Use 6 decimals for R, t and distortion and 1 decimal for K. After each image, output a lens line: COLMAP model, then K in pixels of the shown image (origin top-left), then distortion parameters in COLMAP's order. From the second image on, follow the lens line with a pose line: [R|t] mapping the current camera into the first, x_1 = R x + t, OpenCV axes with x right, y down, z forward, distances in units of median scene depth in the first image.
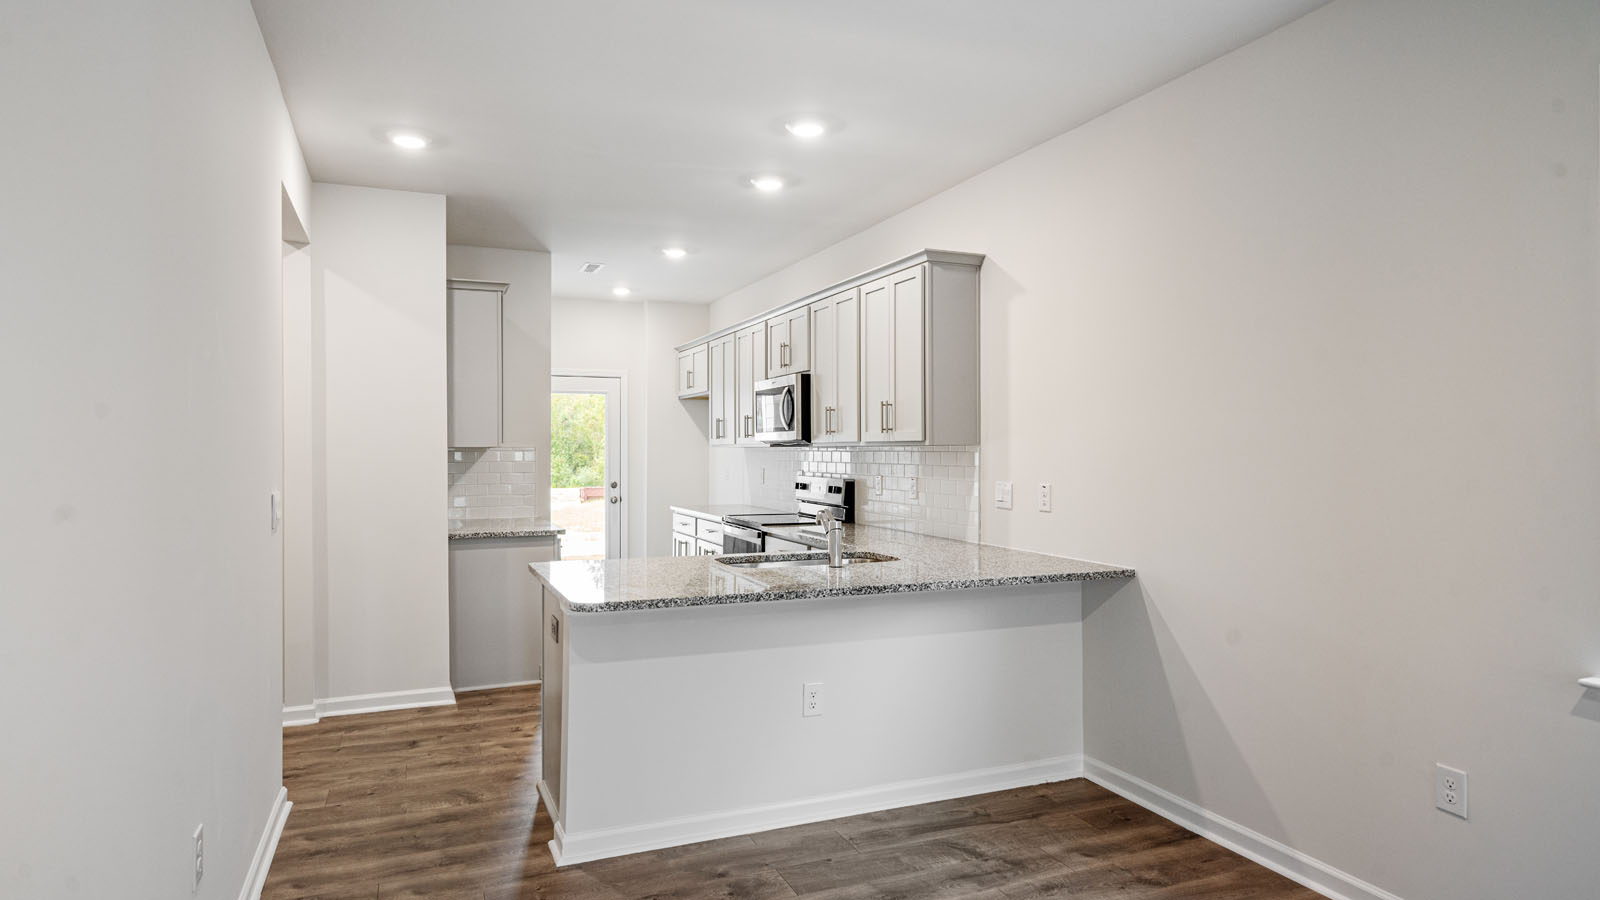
lens RADIAL K [[909.4, 0, 791.2], [0, 909.4, 447.7], [0, 0, 1]] dist [0.000958, 0.001488]
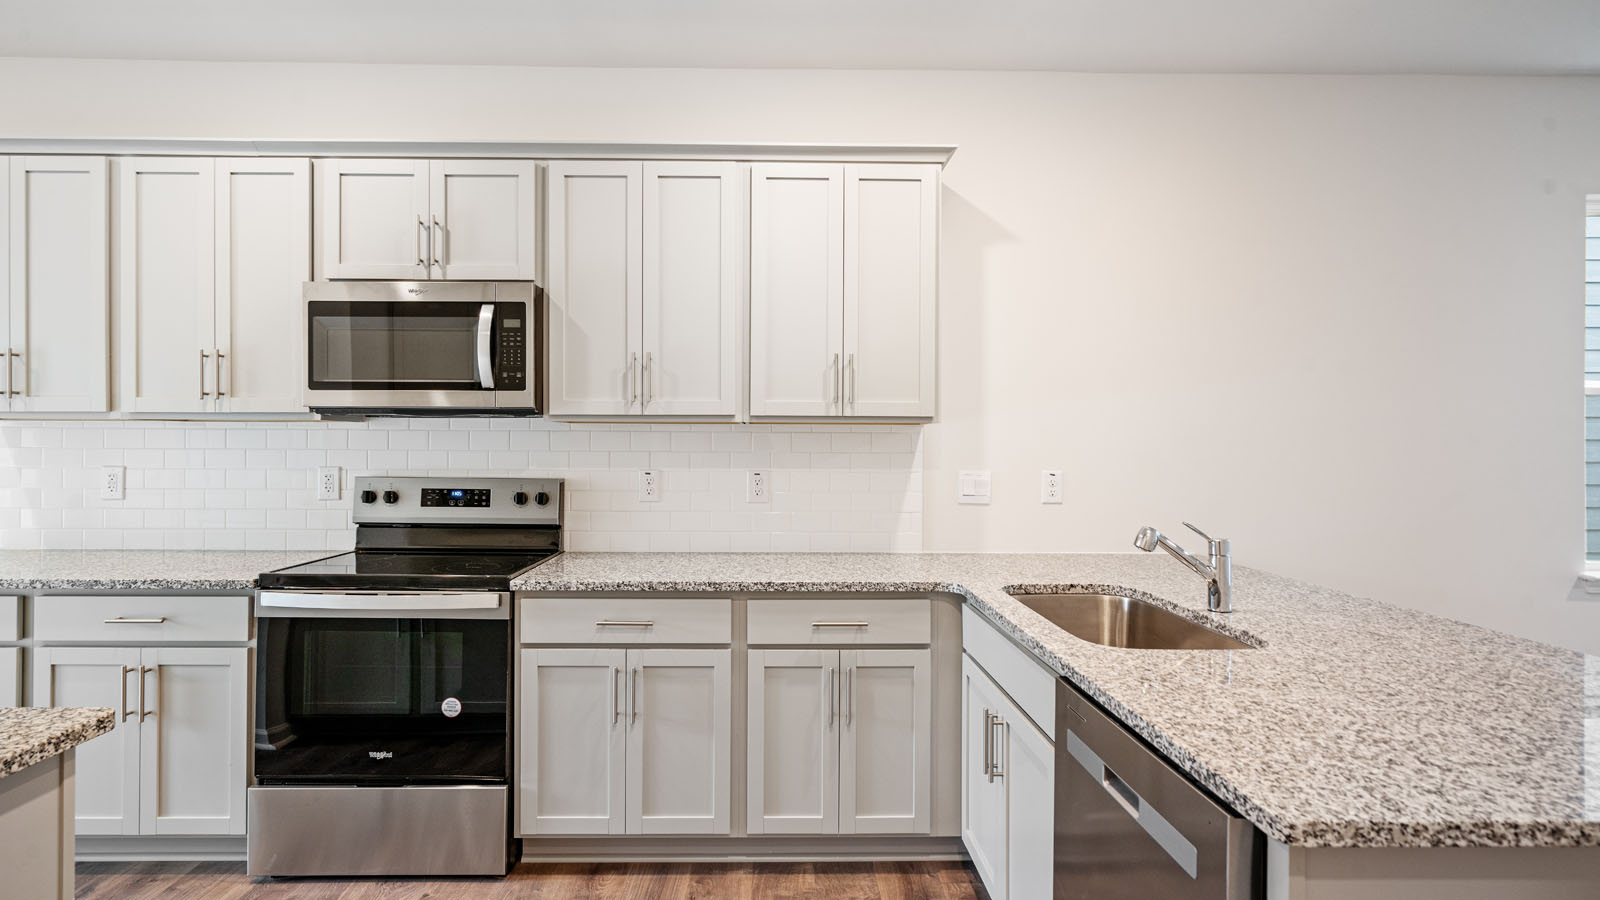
lens RADIAL K [[712.7, 0, 804.9], [0, 712.7, 435.8], [0, 0, 1]] dist [-0.011388, 0.003169]
pose [[0.382405, 0.000700, 0.923995, -0.326465], [-0.010613, 0.999937, 0.003635, 0.004192], [-0.923934, -0.011196, 0.382388, 0.708940]]
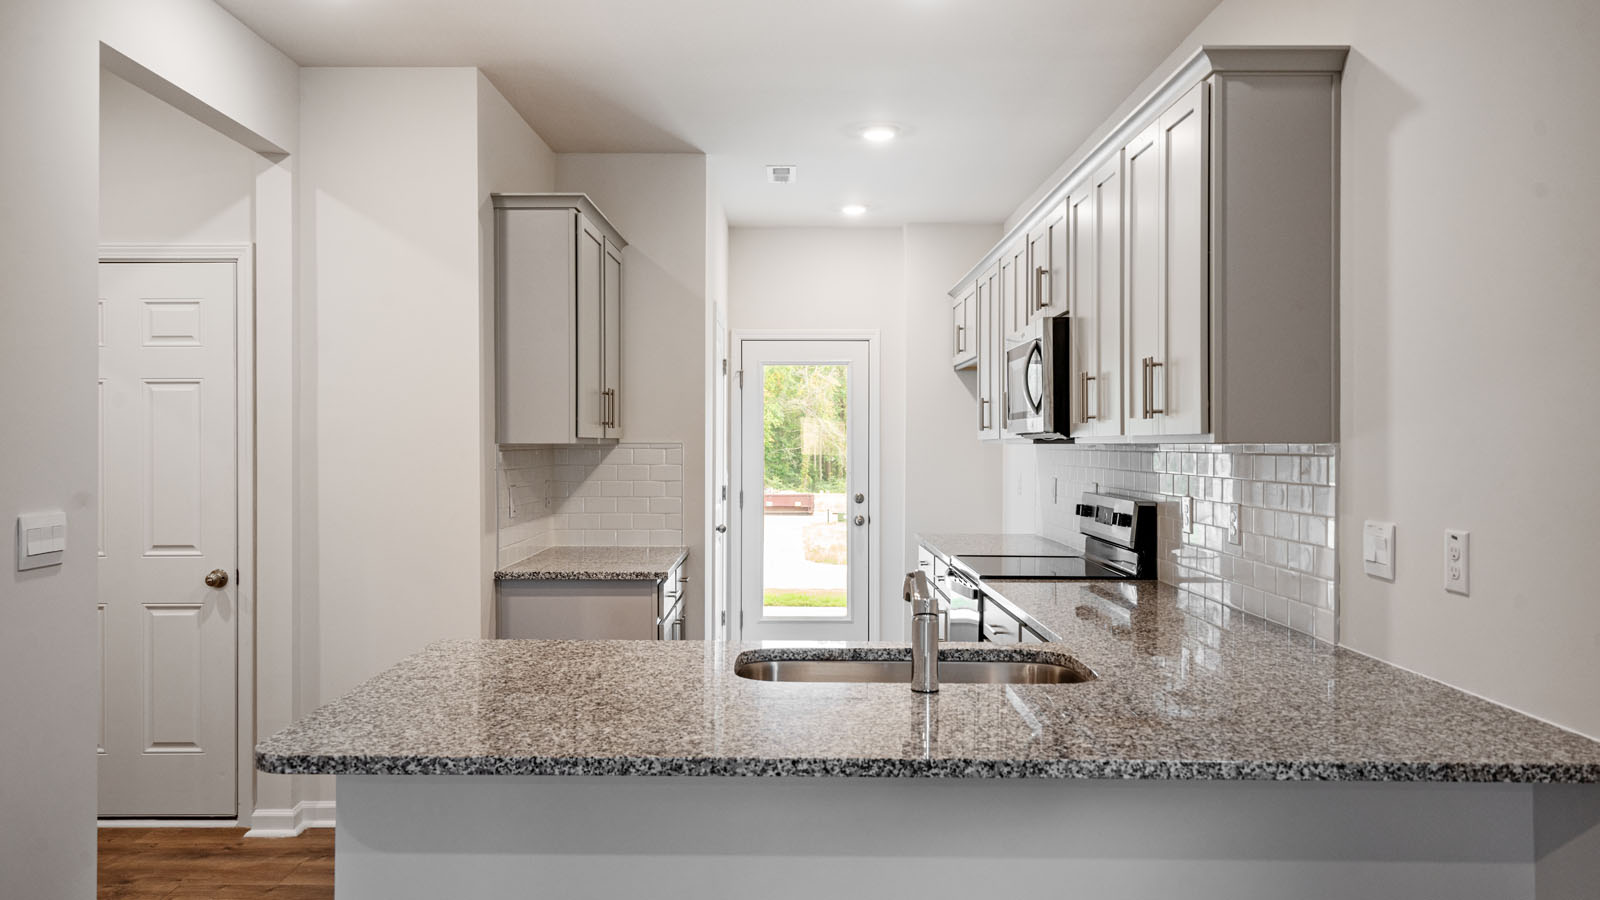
lens RADIAL K [[1183.0, 0, 786.5], [0, 1183.0, 444.5], [0, 0, 1]] dist [0.004790, 0.006851]
pose [[0.922011, 0.002808, -0.387153, 0.148667], [-0.002070, 0.999995, 0.002324, -0.002250], [0.387158, -0.001342, 0.922013, 0.250161]]
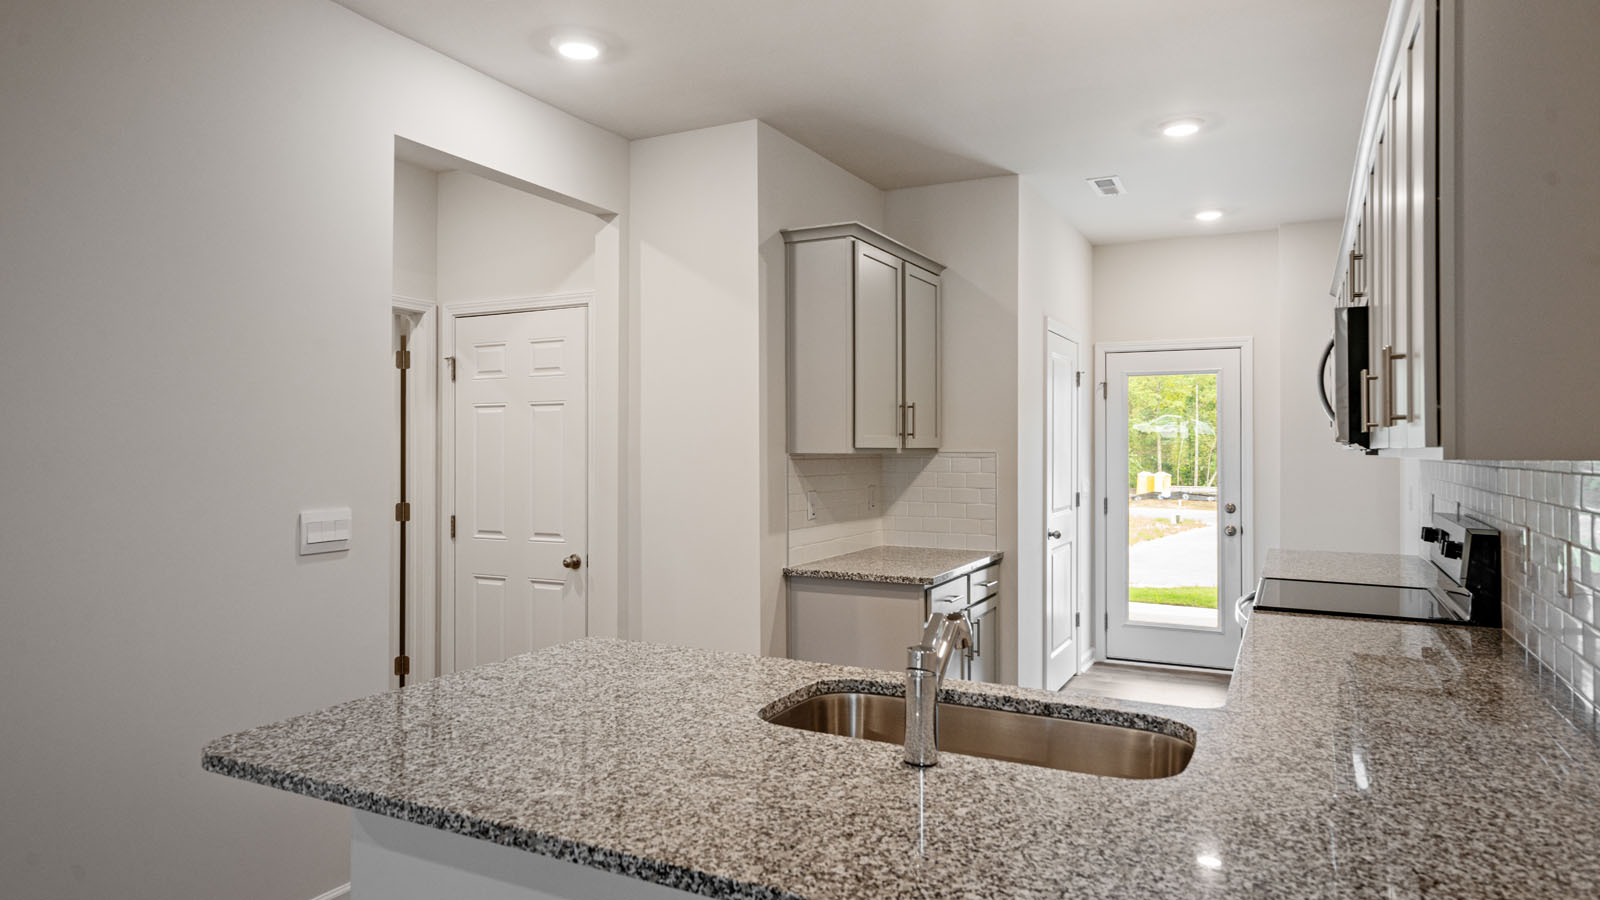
lens RADIAL K [[974.7, 0, 792.4], [0, 974.7, 436.8], [0, 0, 1]] dist [0.011787, 0.000310]
pose [[0.644563, -0.006099, -0.764527, 0.225073], [-0.002407, 0.999947, -0.010006, -0.005752], [0.764548, 0.008289, 0.644514, 0.443506]]
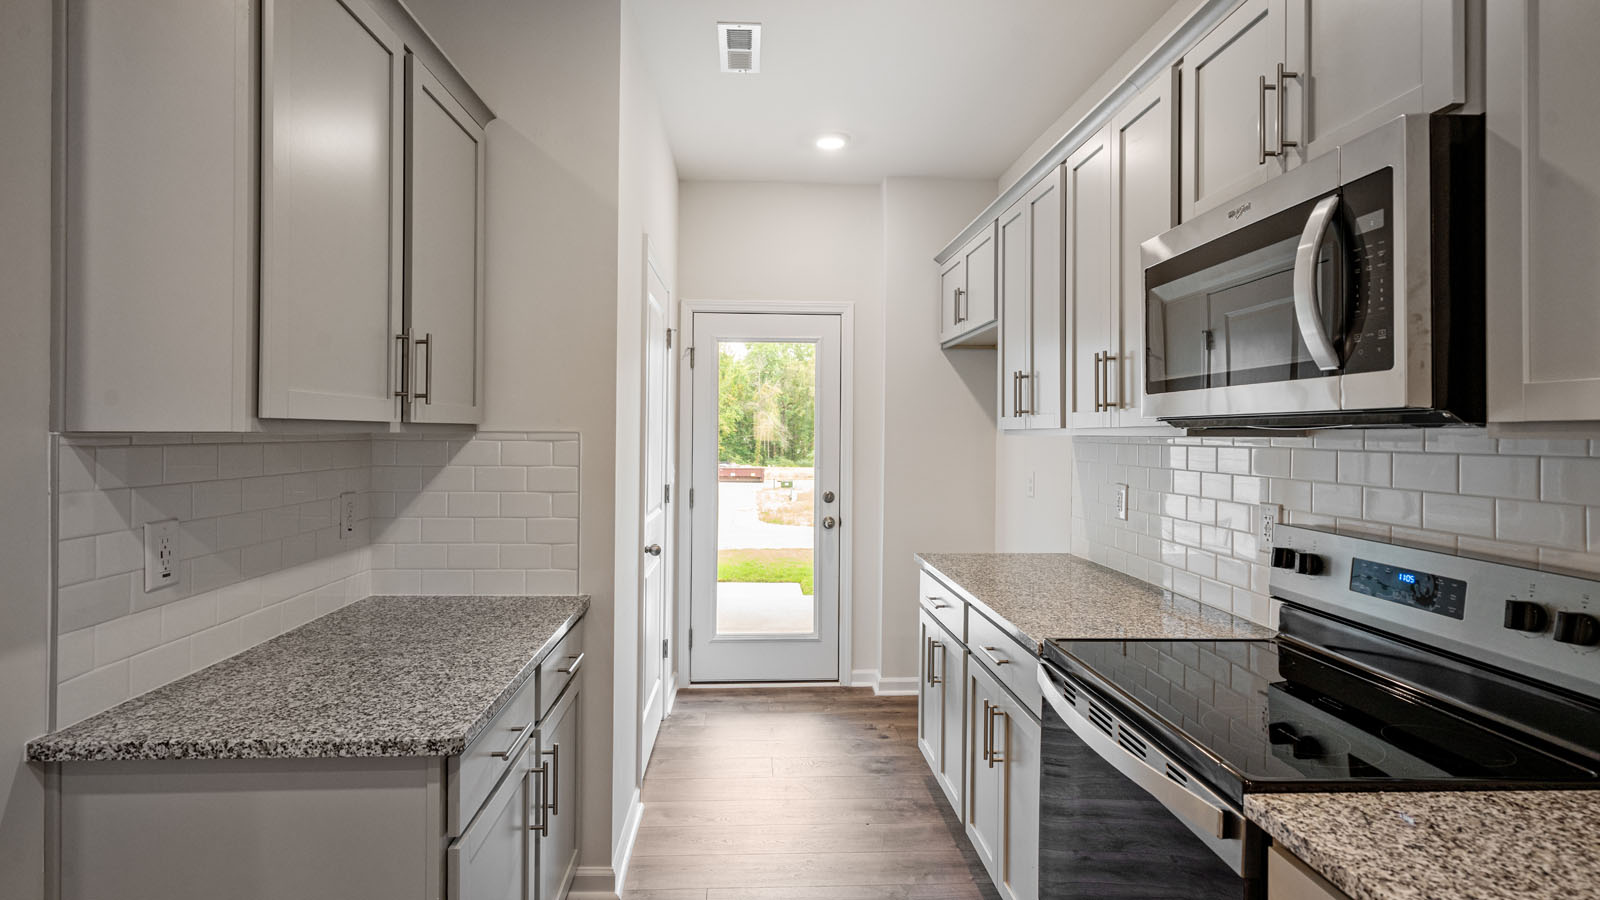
lens RADIAL K [[790.1, 0, 784.9], [0, 790.1, 427.6], [0, 0, 1]] dist [-0.003171, 0.001637]
pose [[0.940174, 0.005632, -0.340649, -0.073548], [-0.007852, 0.999956, -0.005136, -0.001857], [0.340605, 0.007504, 0.940176, 0.780661]]
